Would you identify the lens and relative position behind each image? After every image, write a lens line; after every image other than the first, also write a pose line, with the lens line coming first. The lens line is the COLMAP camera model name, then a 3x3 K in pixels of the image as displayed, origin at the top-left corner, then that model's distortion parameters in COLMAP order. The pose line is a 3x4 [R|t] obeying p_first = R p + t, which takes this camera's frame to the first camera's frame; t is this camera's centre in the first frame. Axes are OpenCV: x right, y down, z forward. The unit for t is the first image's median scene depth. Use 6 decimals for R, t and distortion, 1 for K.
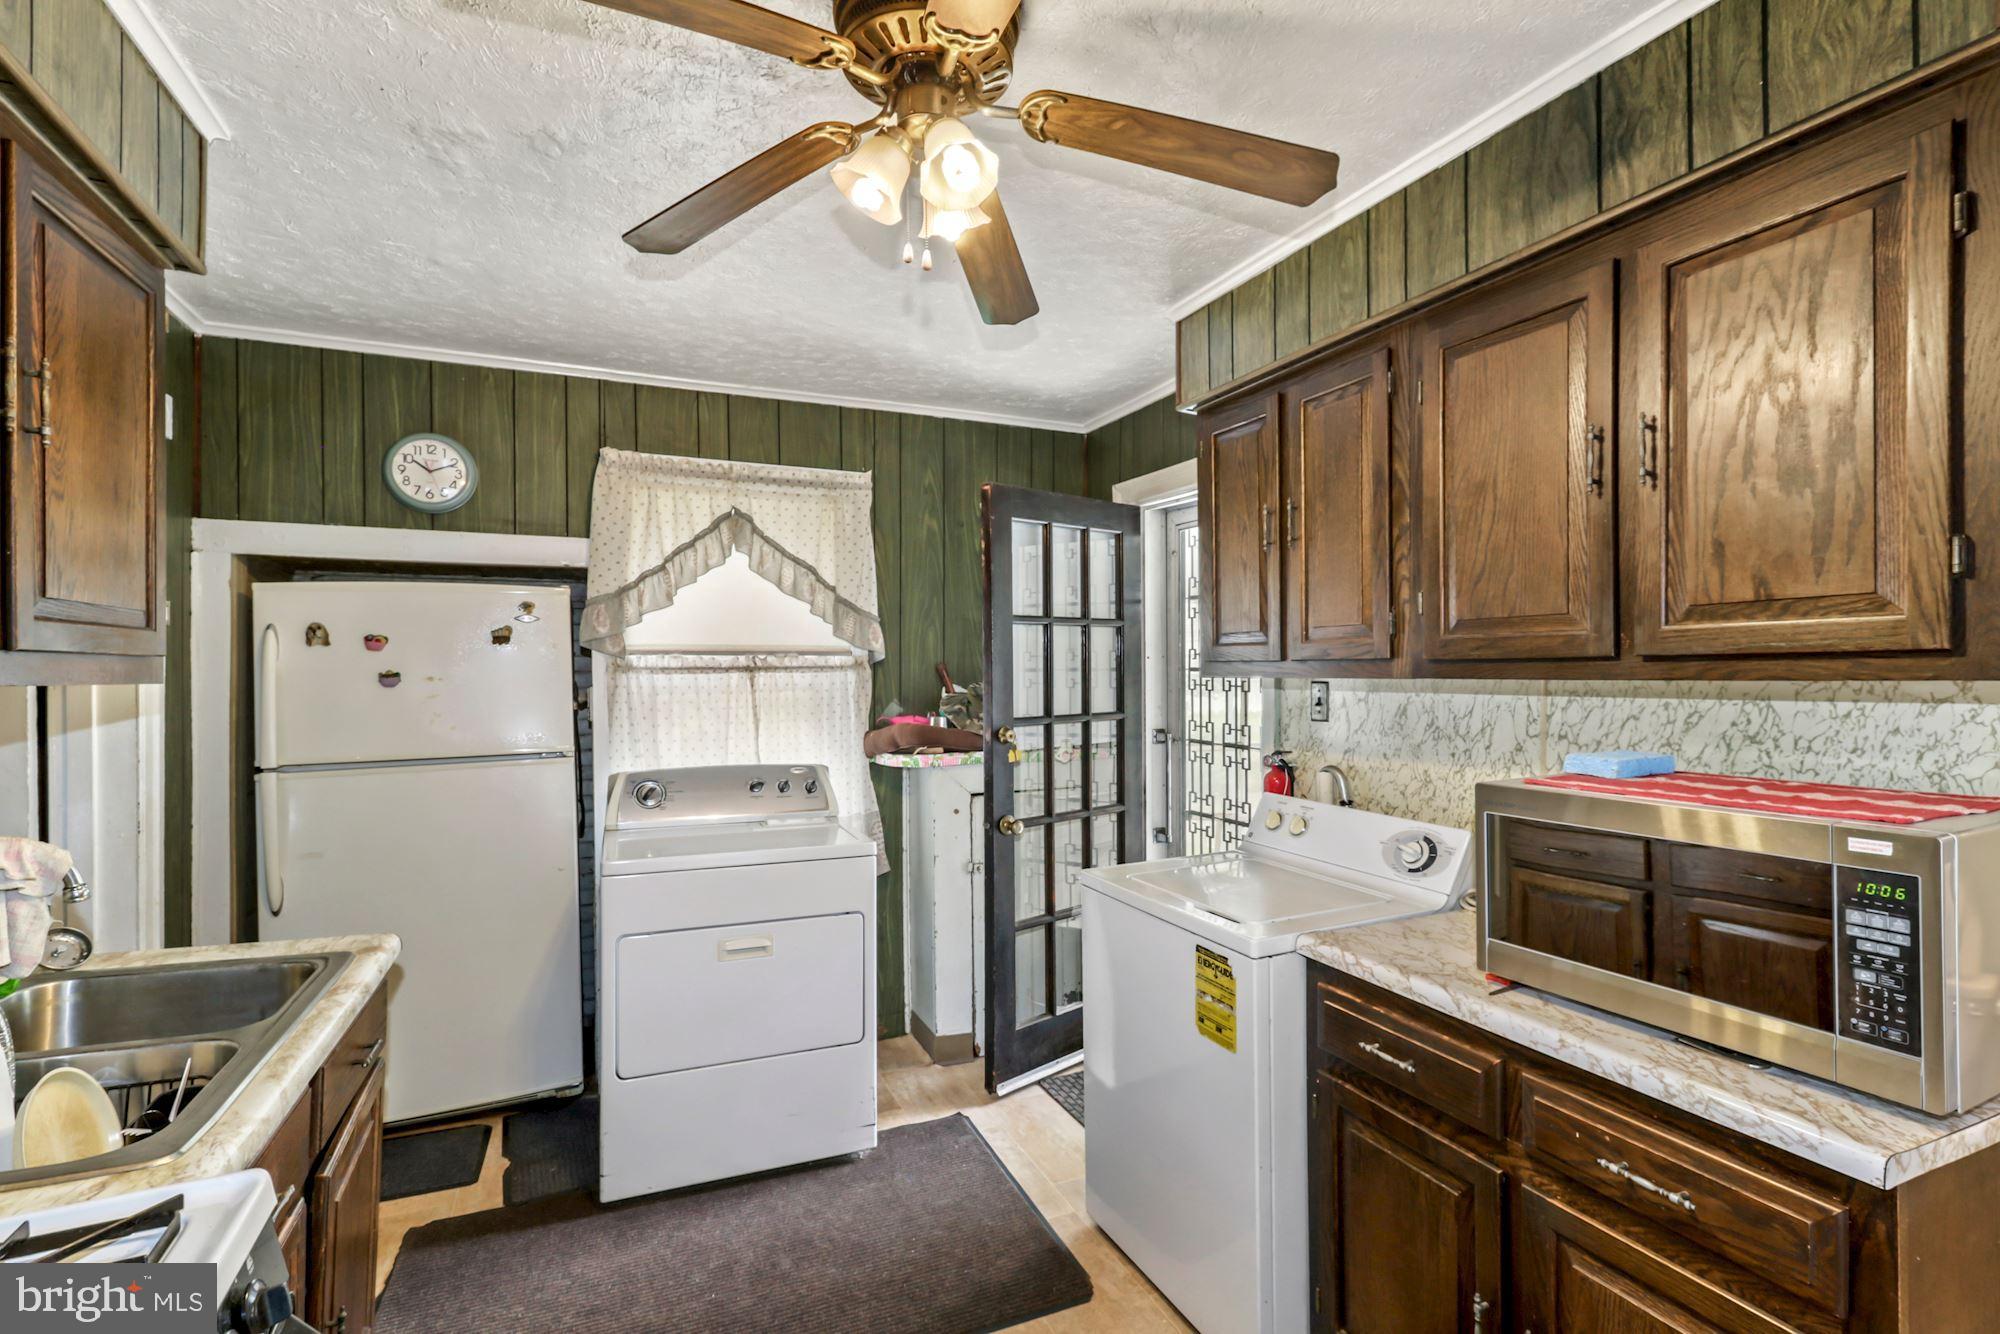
lens RADIAL K [[942.3, 0, 1000.0], [0, 942.3, 667.0], [0, 0, 1]] dist [-0.001475, 0.000225]
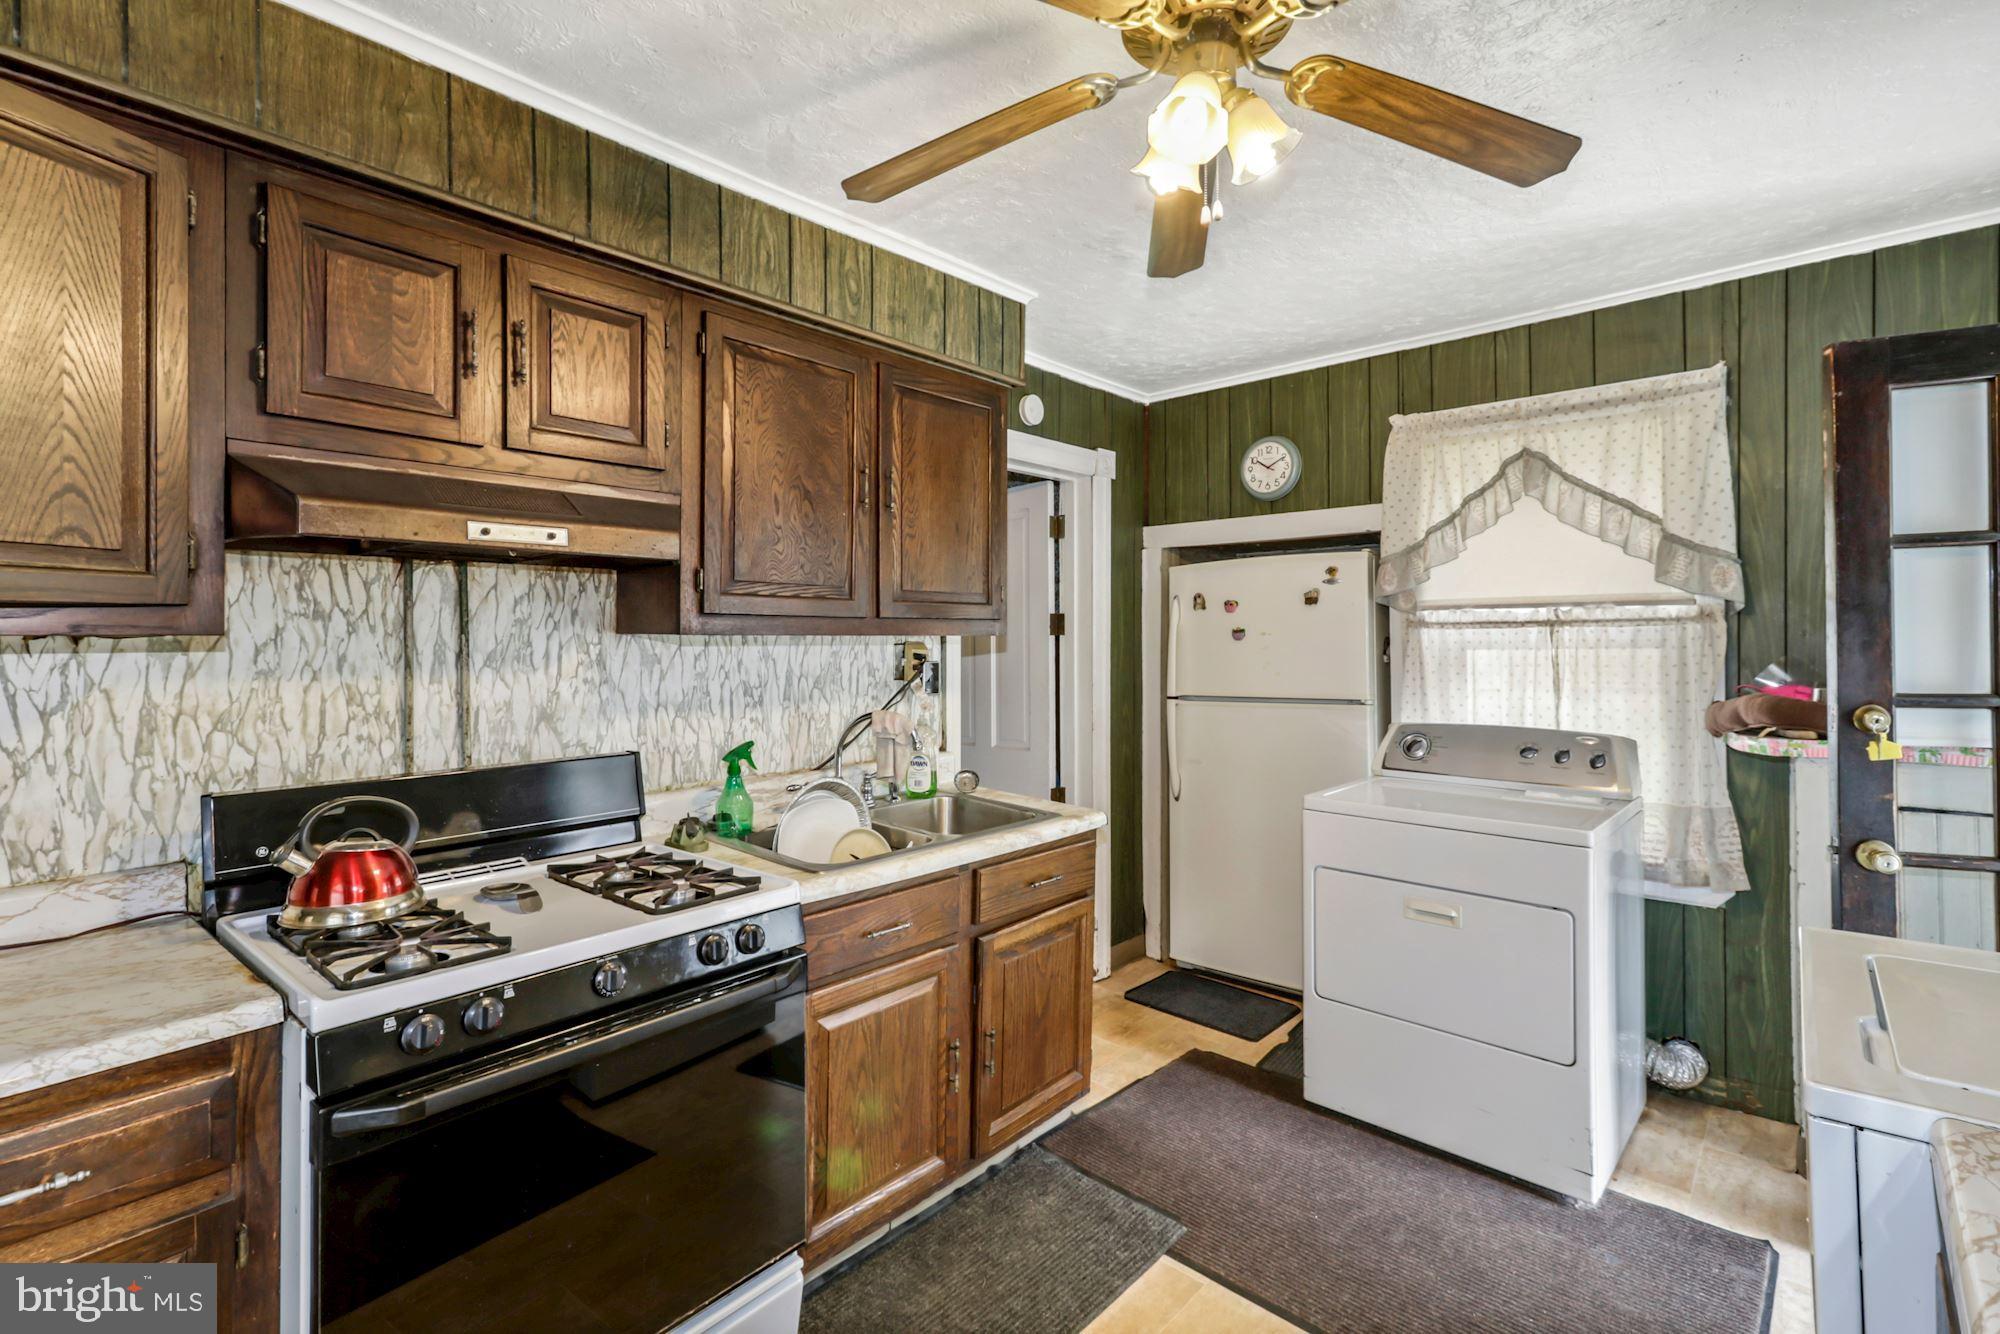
lens RADIAL K [[894.7, 0, 999.4], [0, 894.7, 625.9], [0, 0, 1]] dist [0.000493, 0.000139]
pose [[0.412169, -0.009208, -0.911061, 0.314105], [0.009220, 0.999940, -0.005934, 0.005564], [0.911061, -0.005954, 0.412229, 0.178854]]
